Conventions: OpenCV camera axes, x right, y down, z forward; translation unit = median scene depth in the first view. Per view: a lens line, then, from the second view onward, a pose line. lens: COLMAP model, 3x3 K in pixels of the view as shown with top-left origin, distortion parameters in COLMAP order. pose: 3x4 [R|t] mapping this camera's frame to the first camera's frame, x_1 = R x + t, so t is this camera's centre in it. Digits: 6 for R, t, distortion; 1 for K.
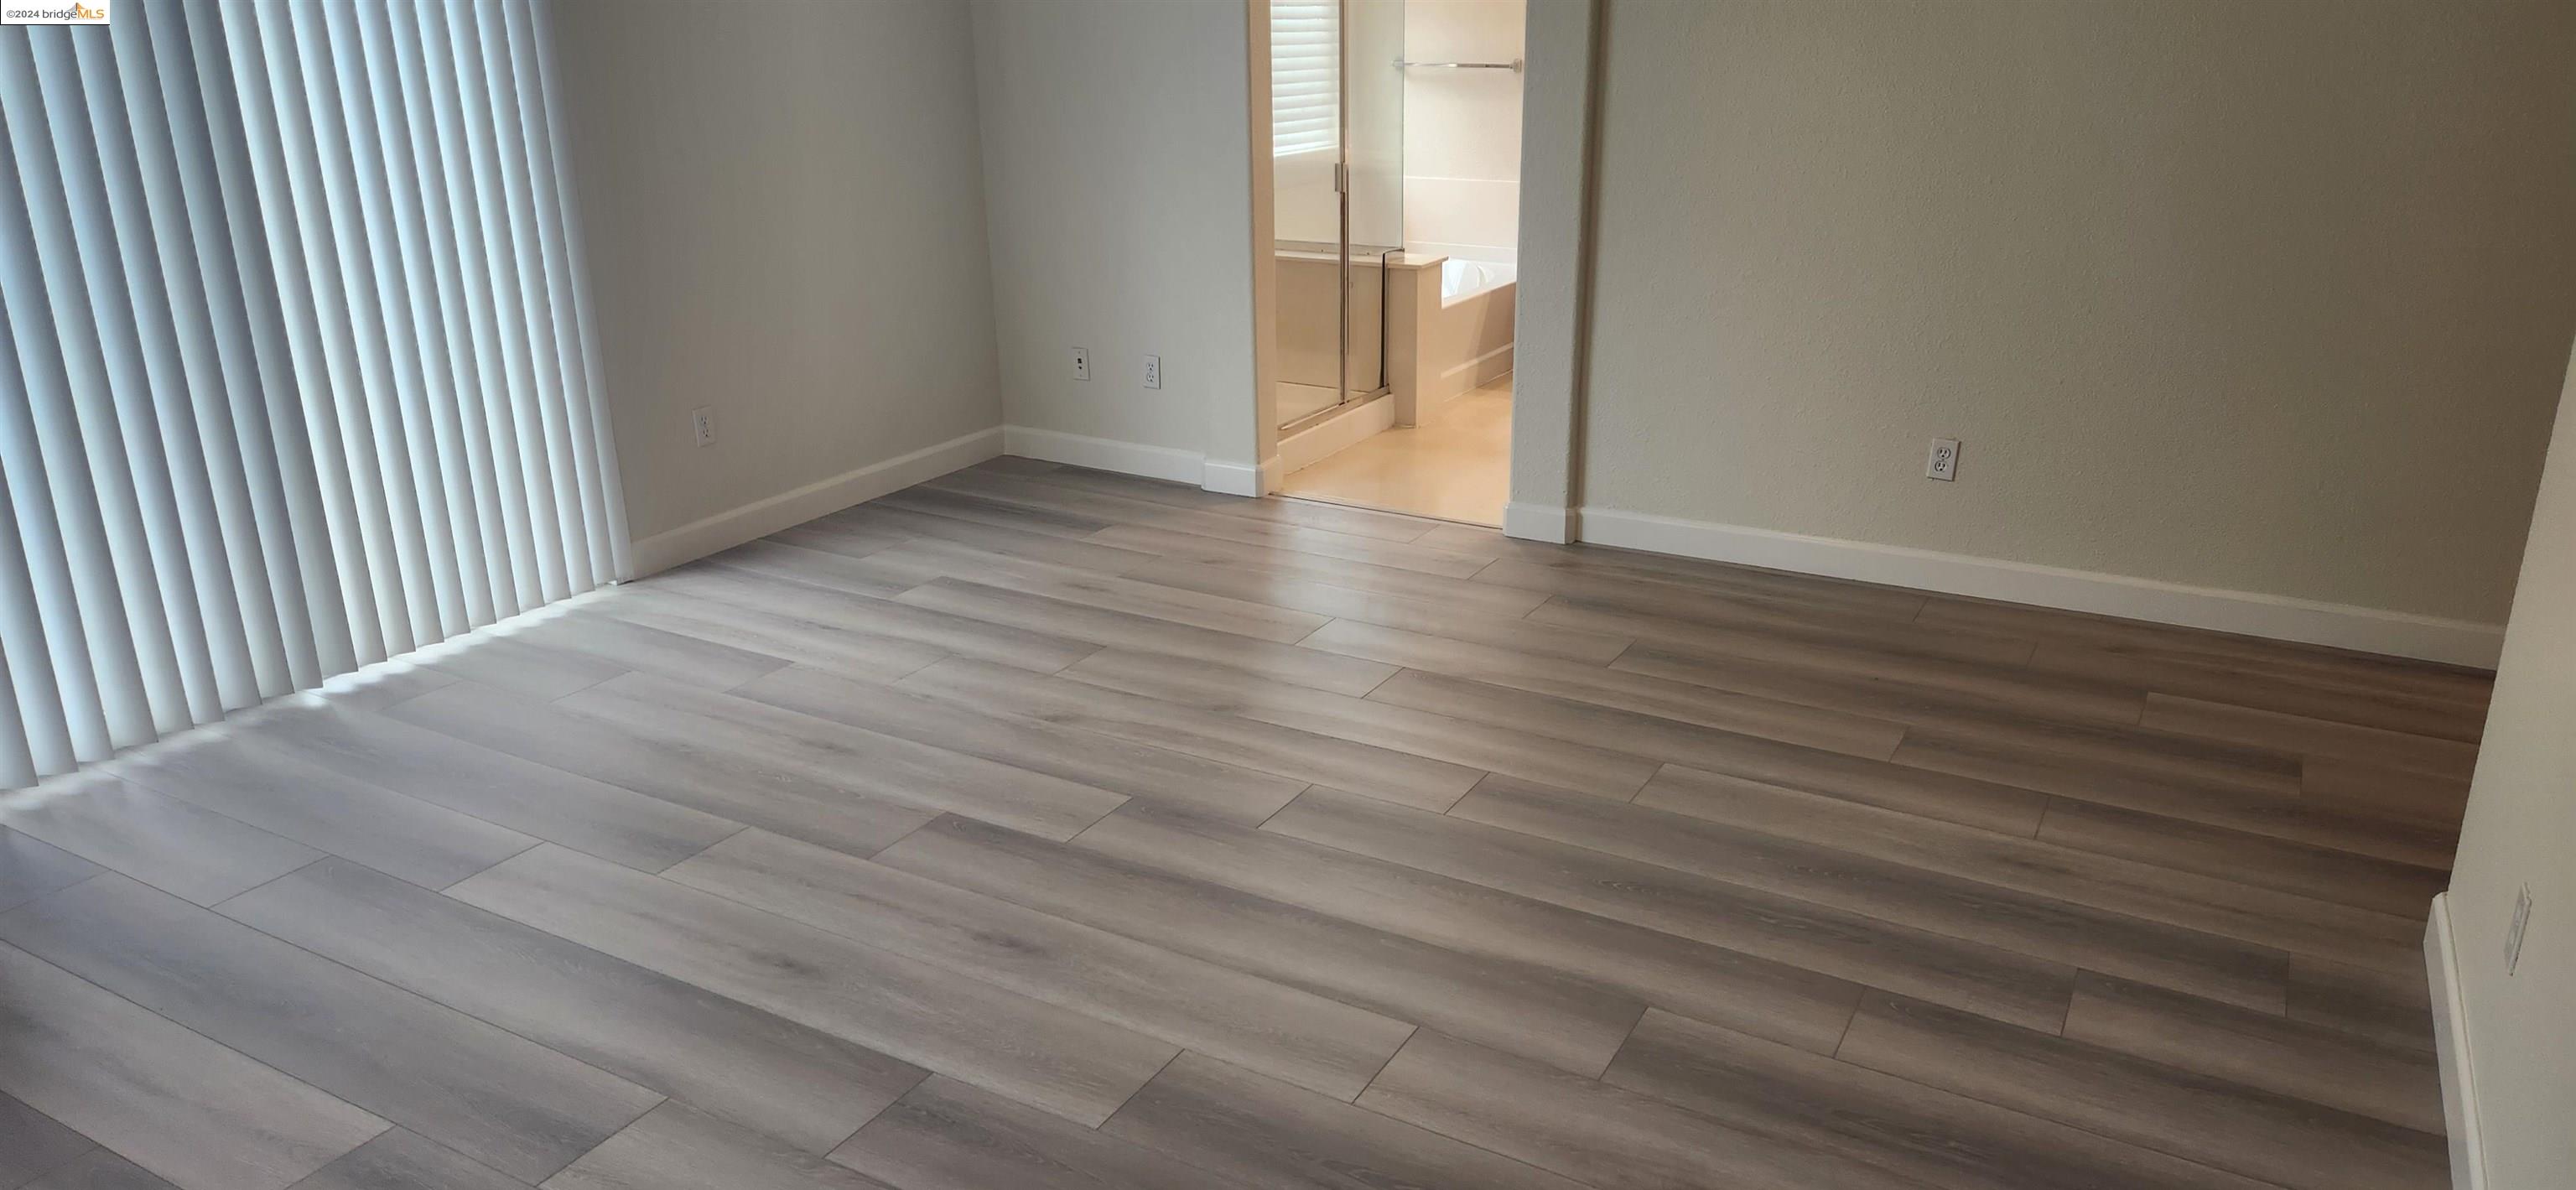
lens RADIAL K [[1715.2, 0, 1310.6], [0, 1715.2, 586.9], [0, 0, 1]] dist [0.082999, -0.072639]
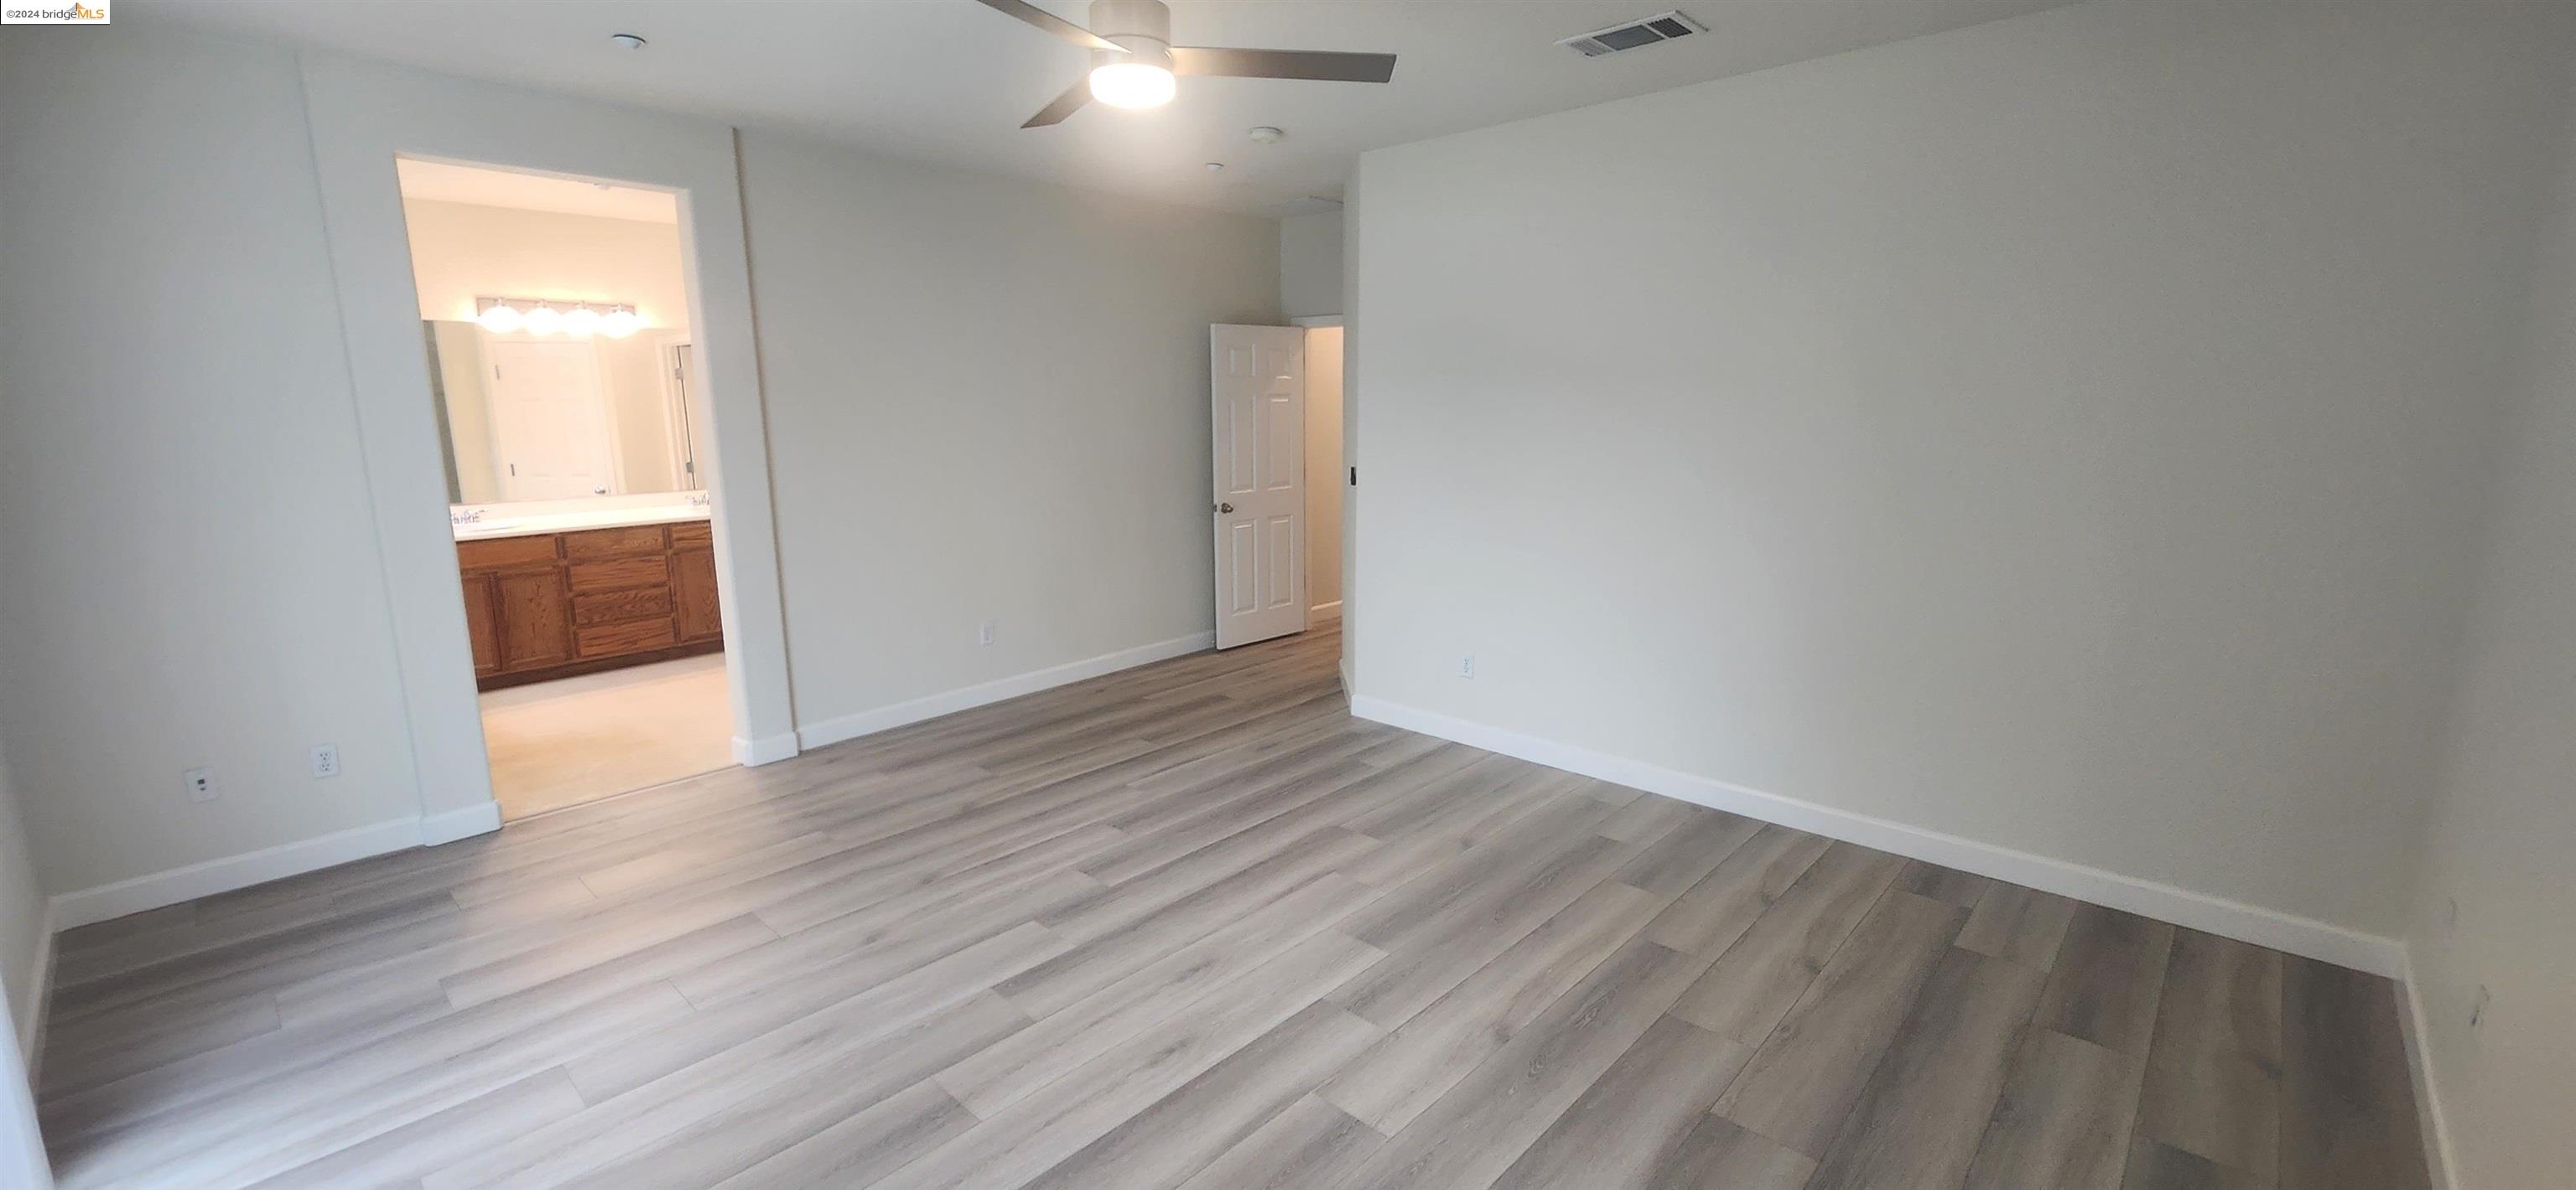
lens RADIAL K [[1045.1, 0, 1287.1], [0, 1045.1, 596.5], [0, 0, 1]] dist [-0.003425, -0.000848]
pose [[0.240589, -0.183649, 0.953095, -0.879901], [0.317073, 0.942938, 0.101653, -0.167807], [-0.917378, 0.277743, 0.285091, 0.470311]]
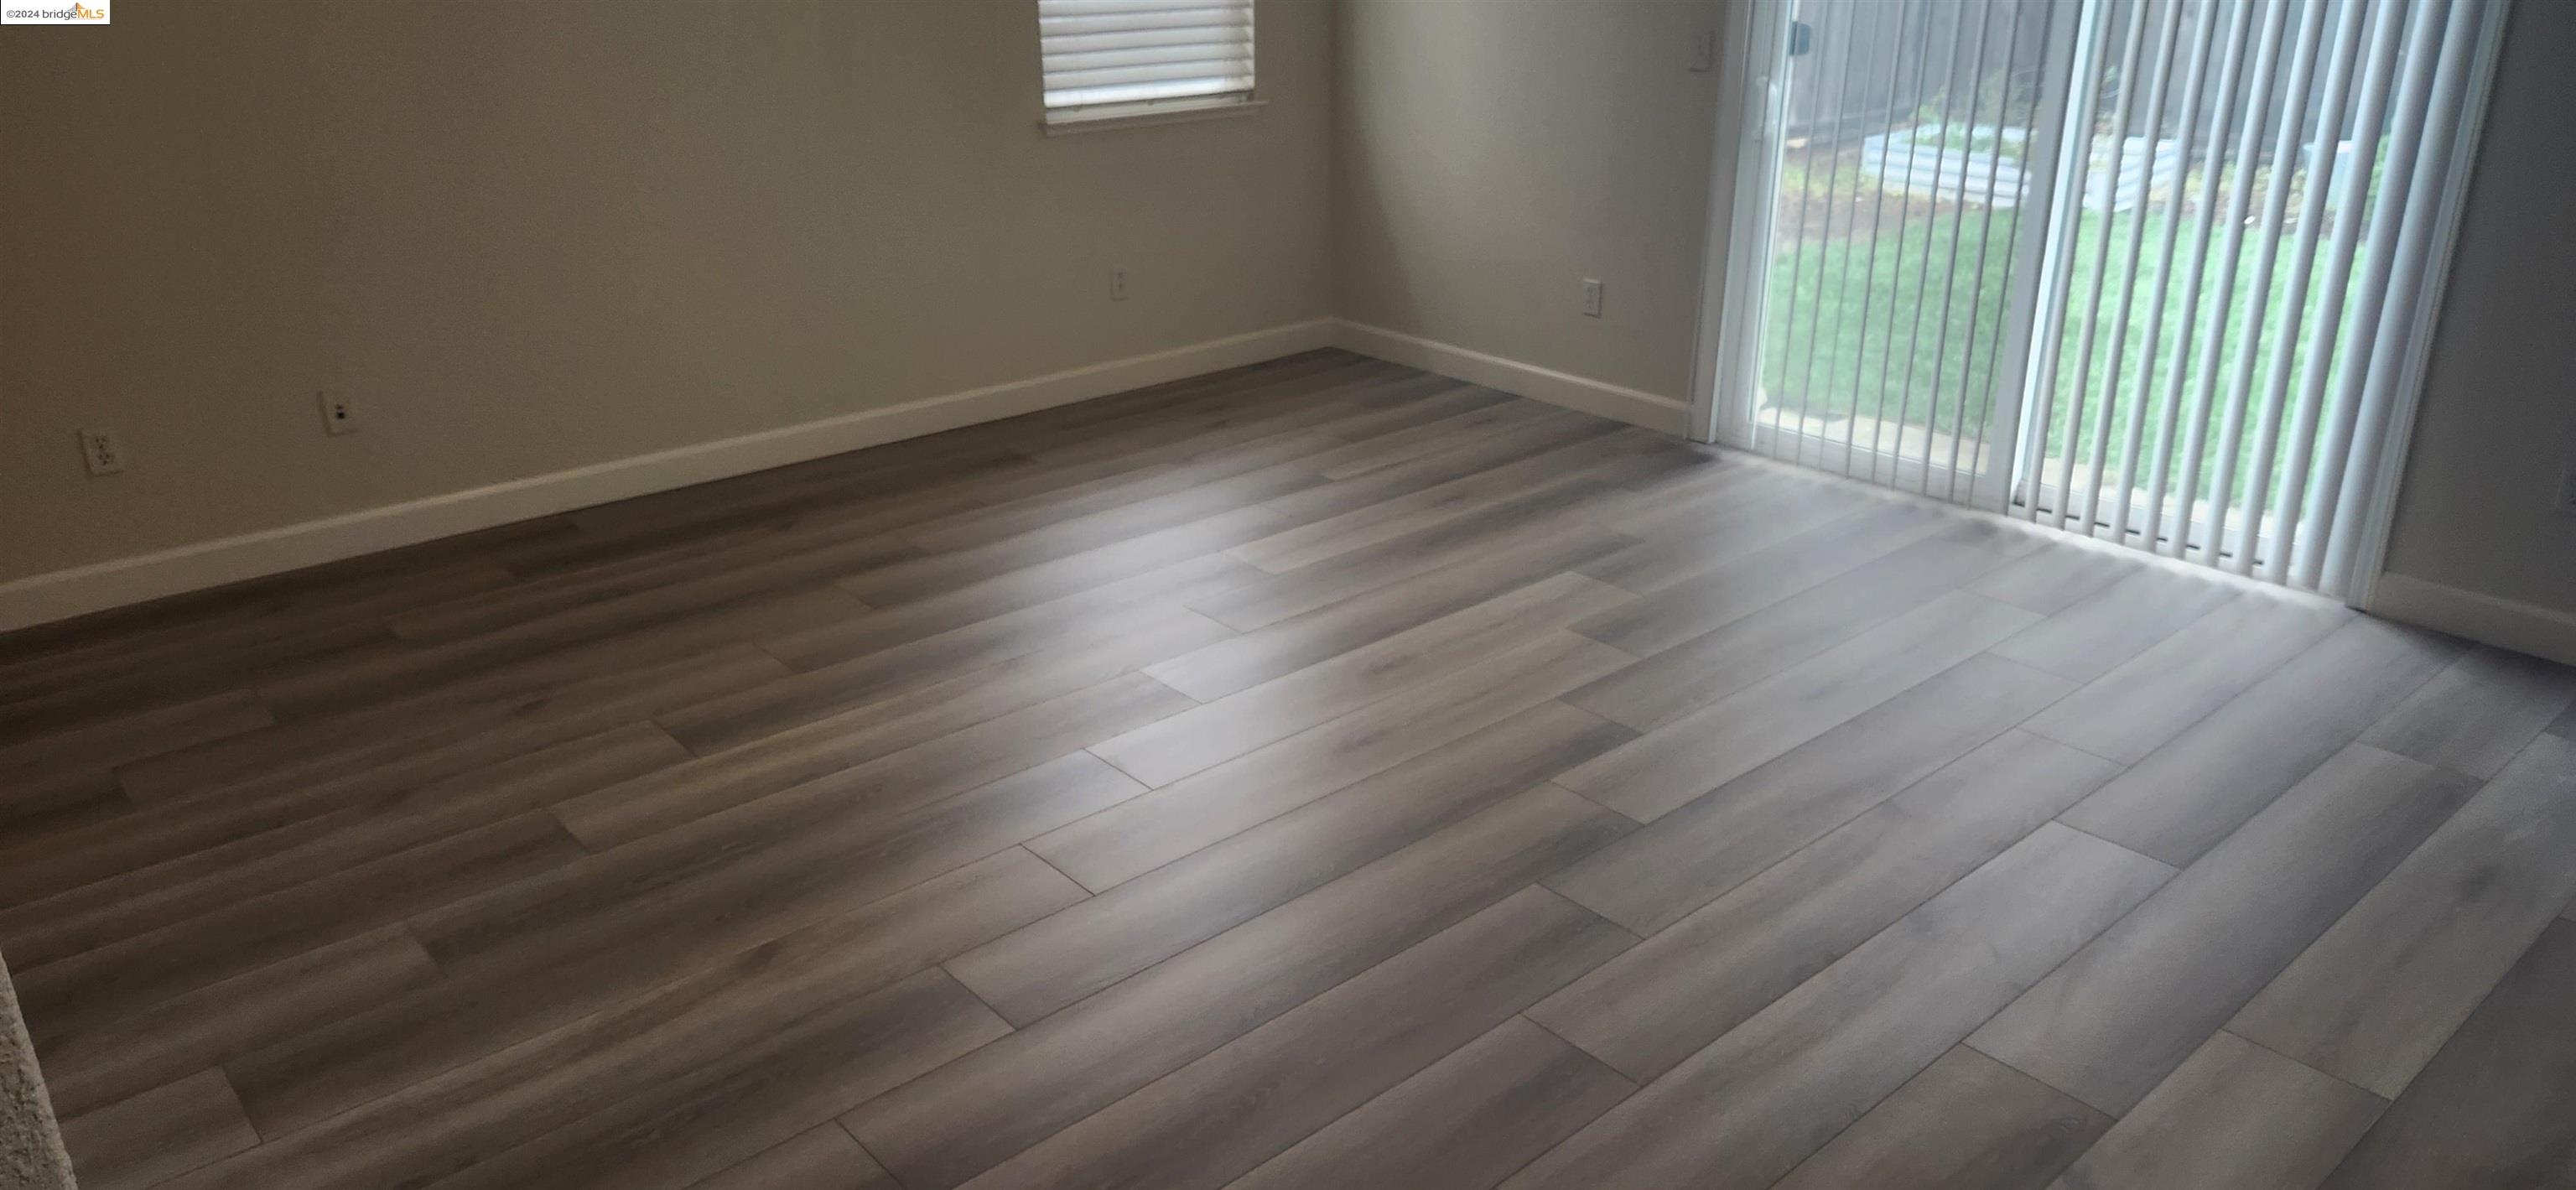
lens RADIAL K [[1715.2, 0, 1305.3], [0, 1715.2, 596.3], [0, 0, 1]] dist [0.082999, -0.072639]
pose [[-0.330145, 0.351400, -0.876083, 0.695010], [-0.299147, 0.841331, 0.450192, -0.325183], [0.895274, 0.410706, -0.172641, 0.968131]]
